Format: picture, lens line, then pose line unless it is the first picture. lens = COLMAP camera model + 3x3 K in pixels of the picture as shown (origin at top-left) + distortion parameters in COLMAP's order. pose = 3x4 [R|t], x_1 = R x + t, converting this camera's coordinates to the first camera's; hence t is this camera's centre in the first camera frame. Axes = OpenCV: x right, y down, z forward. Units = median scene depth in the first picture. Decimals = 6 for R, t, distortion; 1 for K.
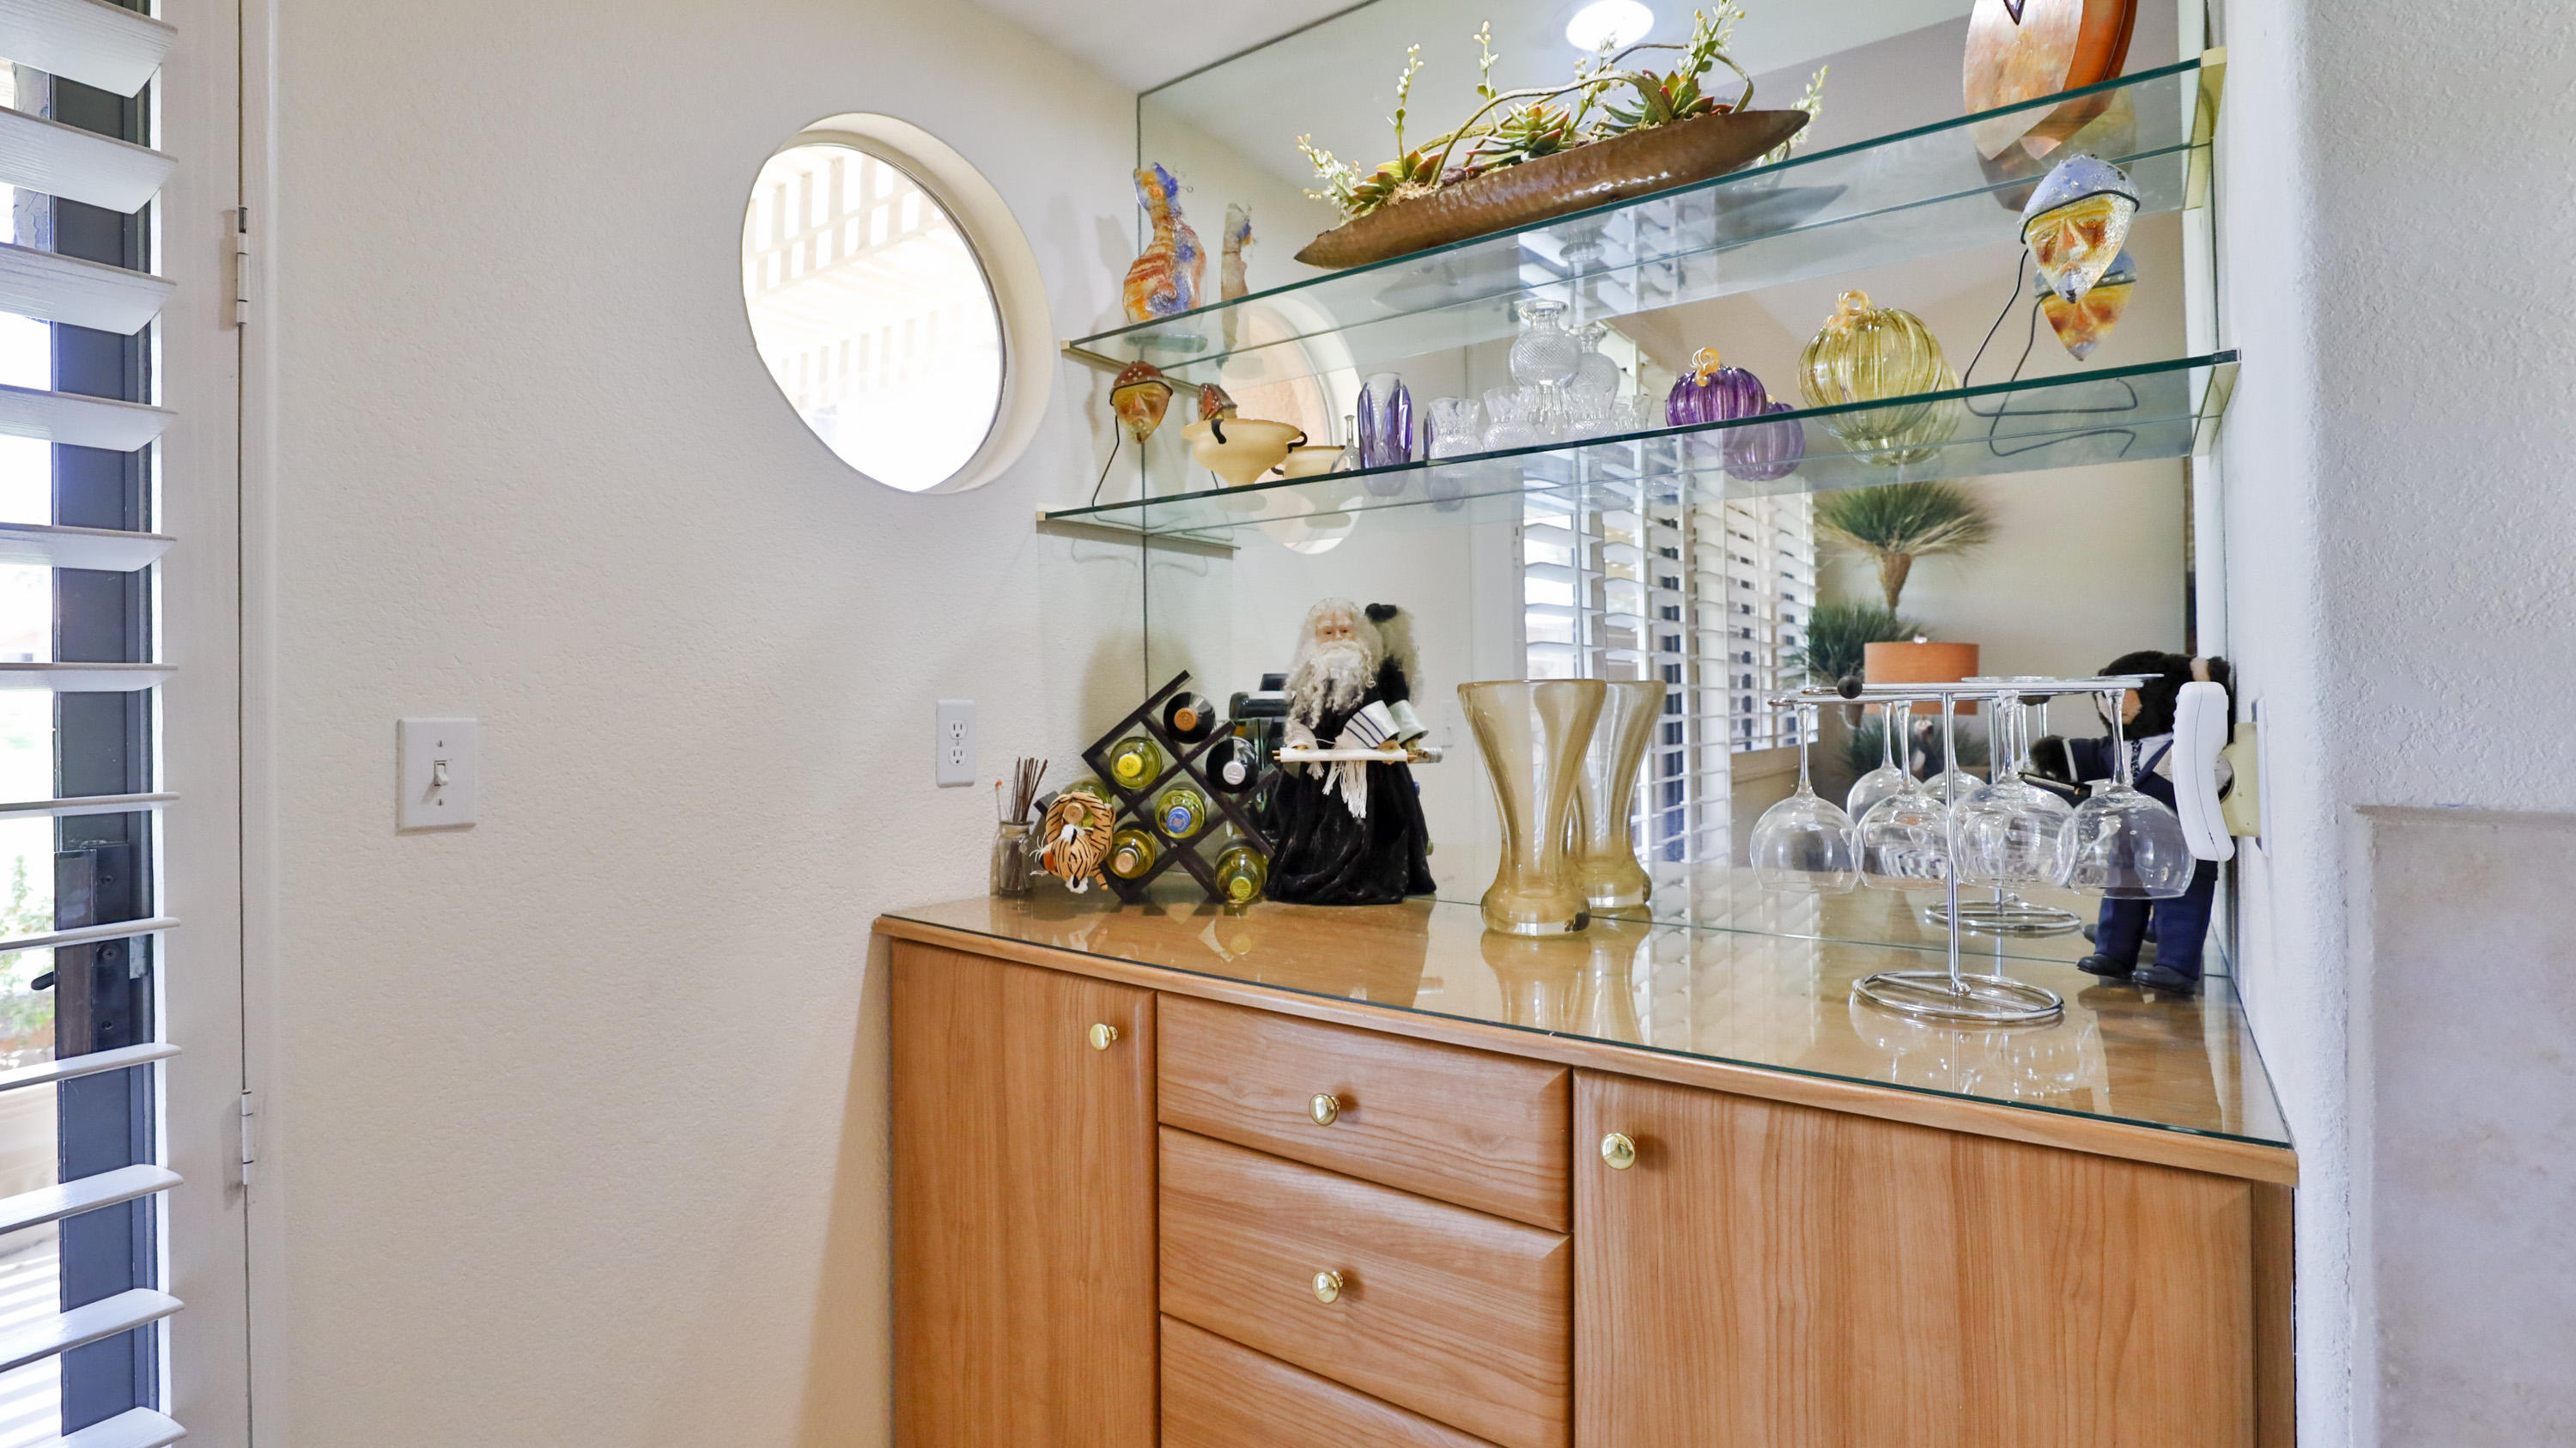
lens RADIAL K [[1174.9, 0, 1294.0], [0, 1174.9, 702.9], [0, 0, 1]] dist [-0.027031, 0.006146]
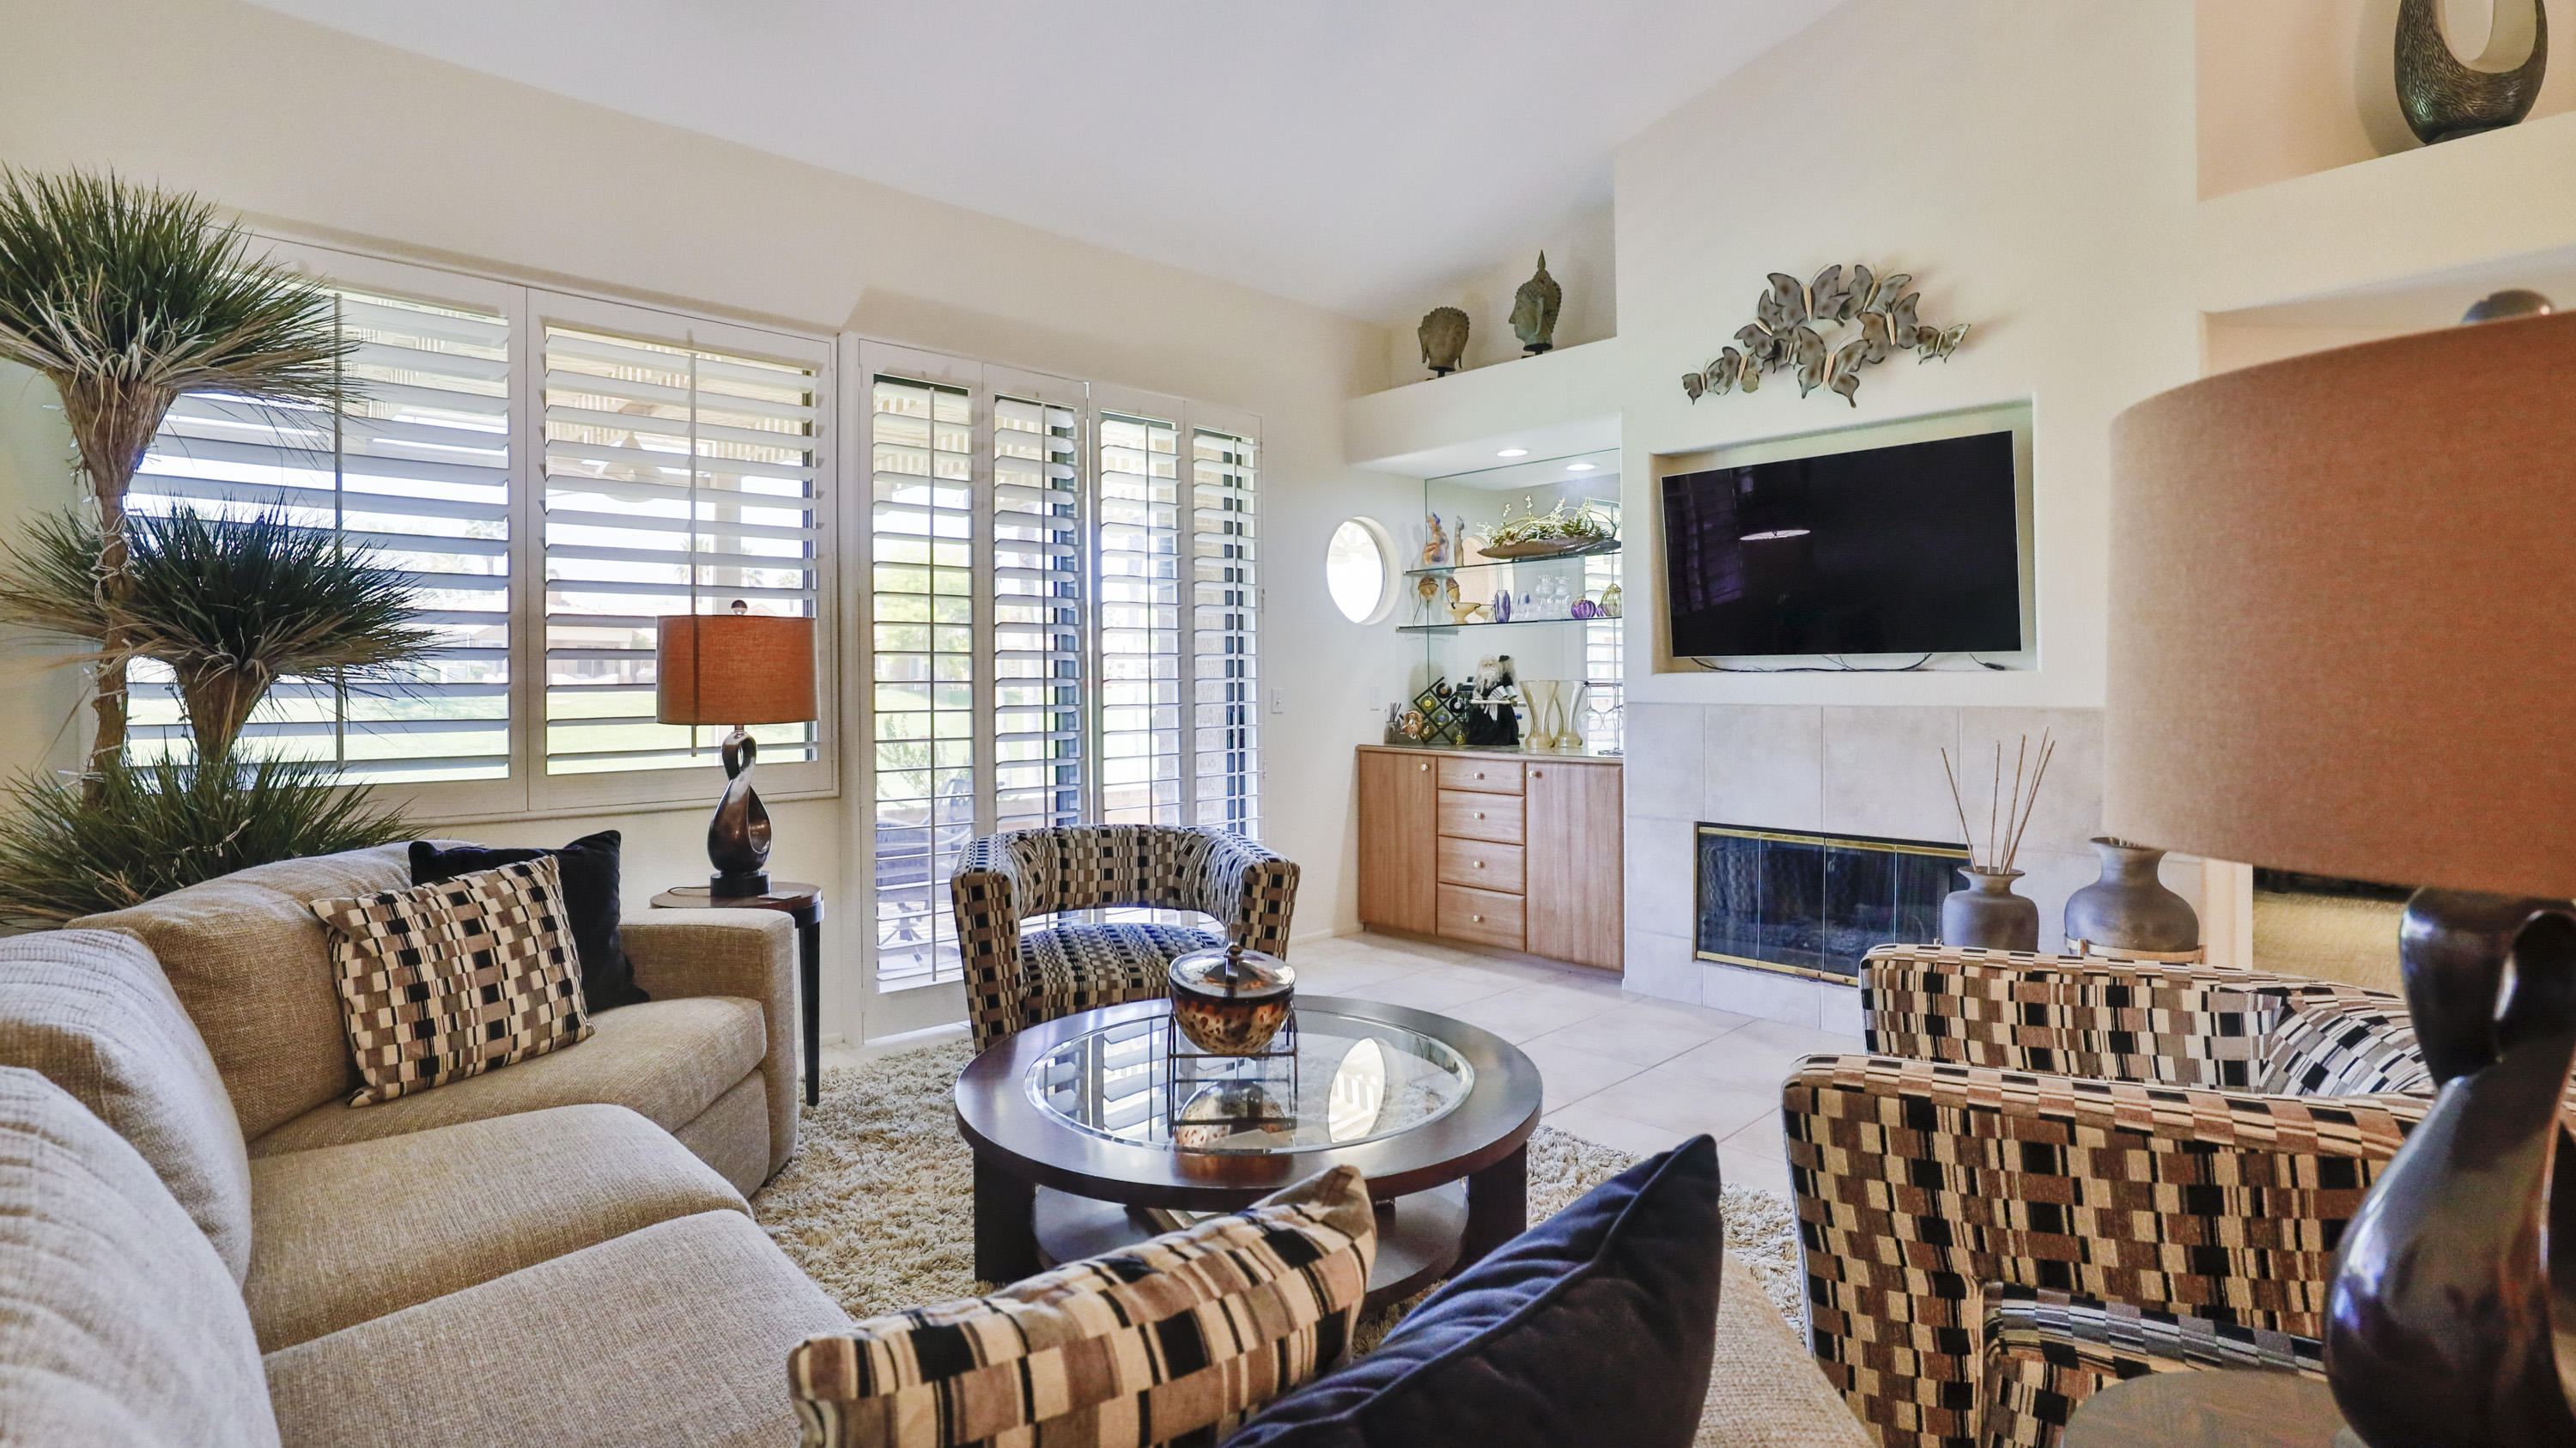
lens RADIAL K [[1204.4, 0, 1279.3], [0, 1204.4, 679.6], [0, 0, 1]] dist [-0.024368, 0.005022]
pose [[0.979693, 0.006351, -0.200401, 0.140399], [-0.006435, 0.999979, 0.000234, -0.015948], [0.200398, 0.001060, 0.979714, -2.504896]]
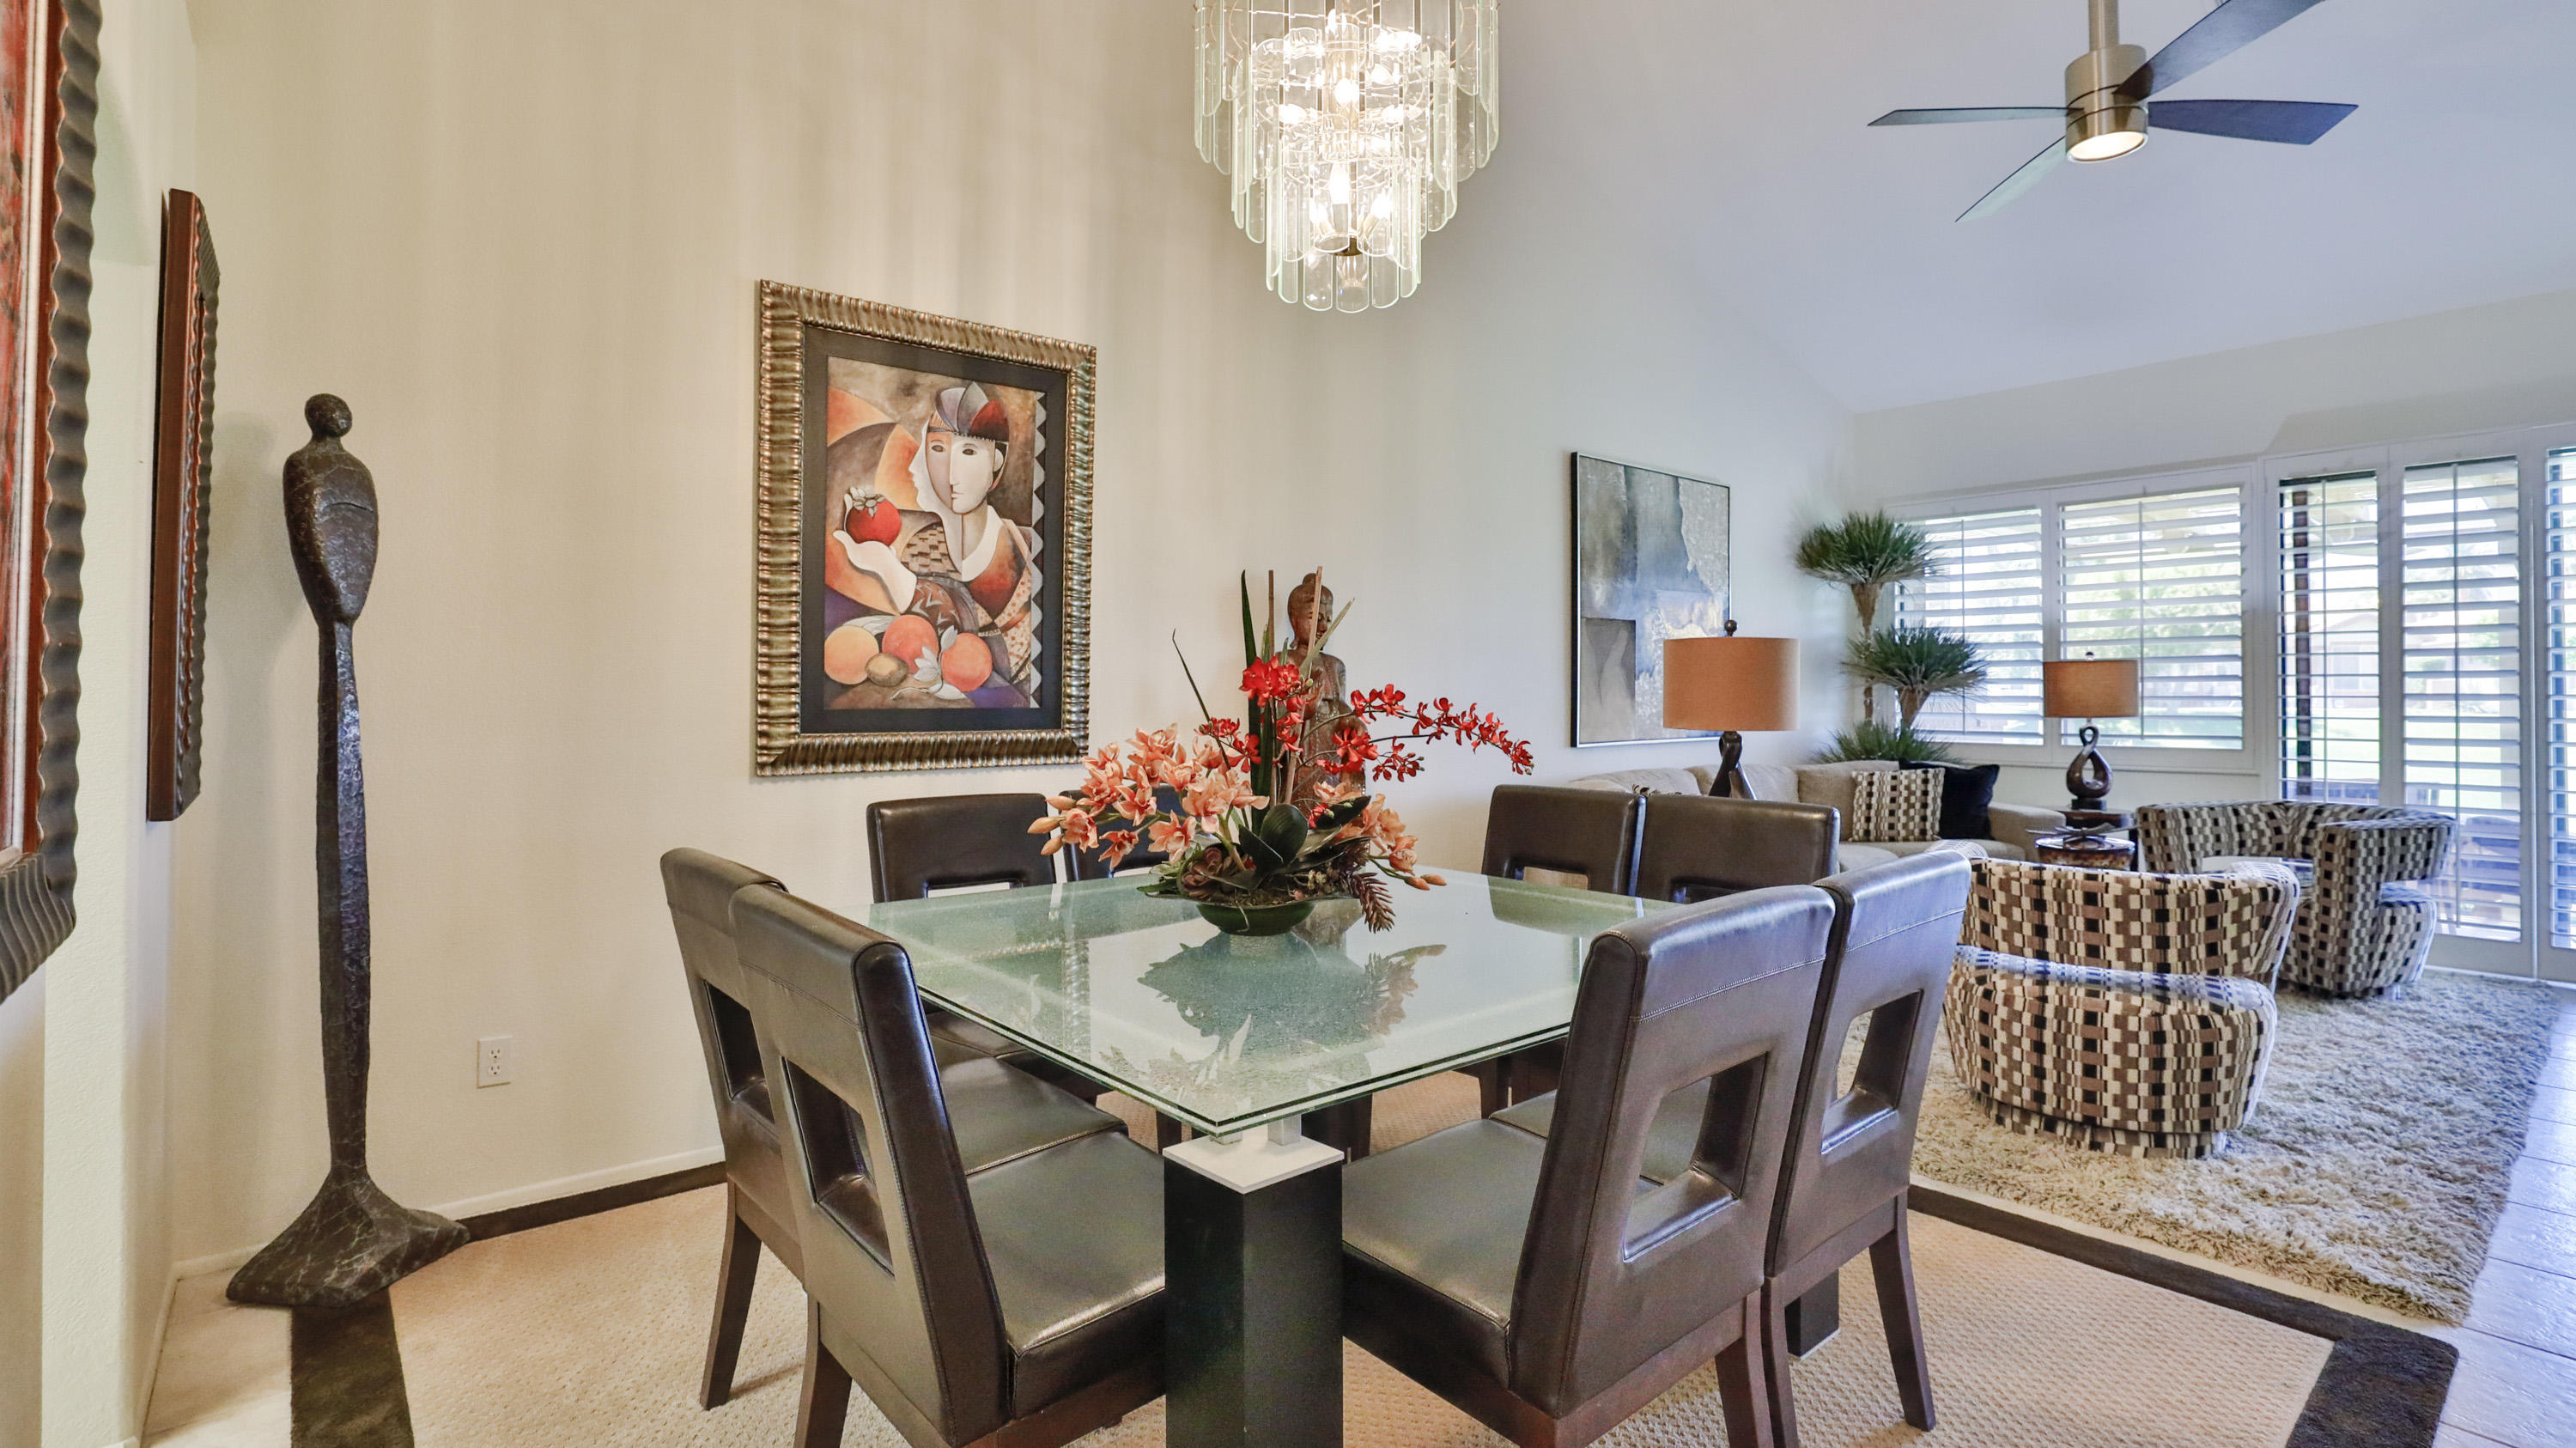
lens RADIAL K [[1204.4, 0, 1269.2], [0, 1204.4, 675.1], [0, 0, 1]] dist [-0.024368, 0.005022]
pose [[-0.251432, -0.011606, -0.967805, 2.898597], [-0.007280, 0.999922, -0.010100, -0.011674], [0.967848, 0.004507, -0.251497, -2.256532]]
